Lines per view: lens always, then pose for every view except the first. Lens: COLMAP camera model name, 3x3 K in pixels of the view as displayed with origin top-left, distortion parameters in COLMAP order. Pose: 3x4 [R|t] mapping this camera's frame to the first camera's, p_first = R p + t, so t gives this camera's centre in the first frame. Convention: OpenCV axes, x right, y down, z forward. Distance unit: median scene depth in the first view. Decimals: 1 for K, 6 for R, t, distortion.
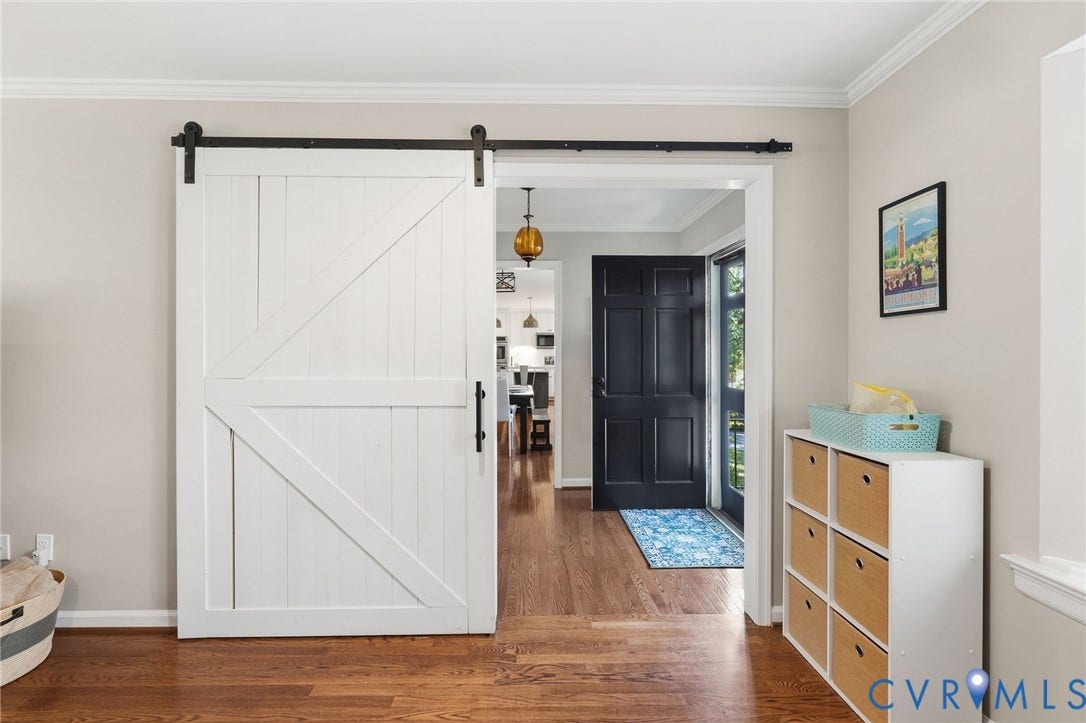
lens RADIAL K [[468.0, 0, 539.5], [0, 468.0, 355.6], [0, 0, 1]] dist [-0.002471, -0.000284]
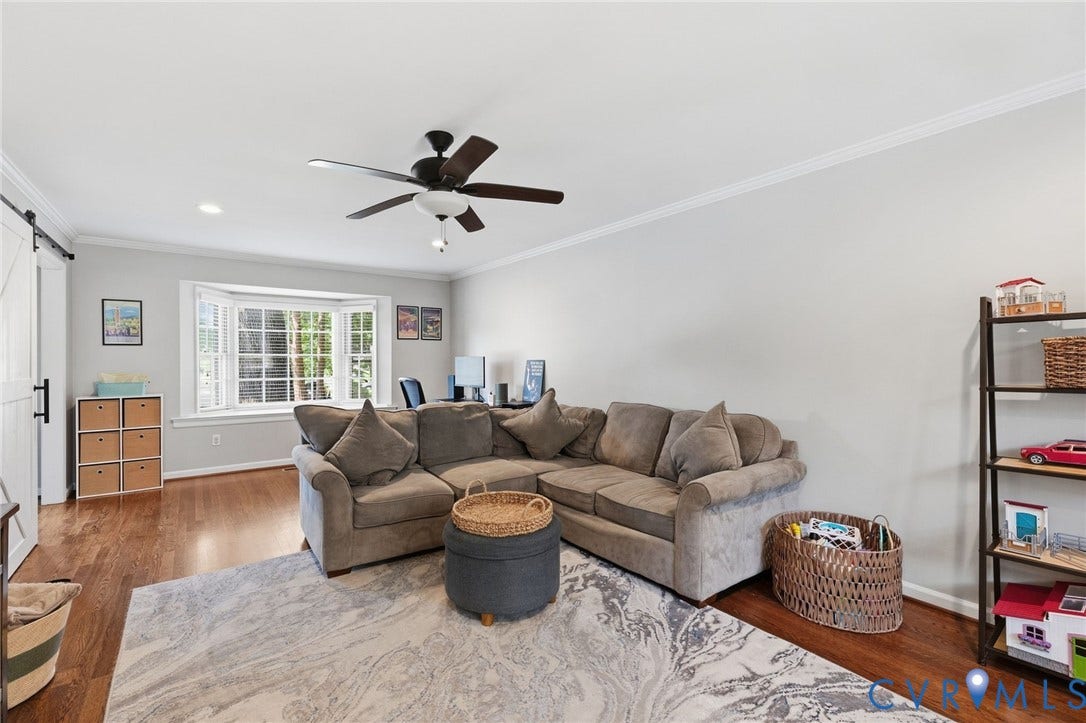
lens RADIAL K [[468.0, 0, 533.3], [0, 468.0, 360.0], [0, 0, 1]] dist [-0.002471, -0.000284]
pose [[-0.575201, -0.000957, 0.818012, -2.648382], [0.007246, 0.999954, 0.006265, -0.006781], [-0.817980, 0.009531, -0.575167, 0.627748]]
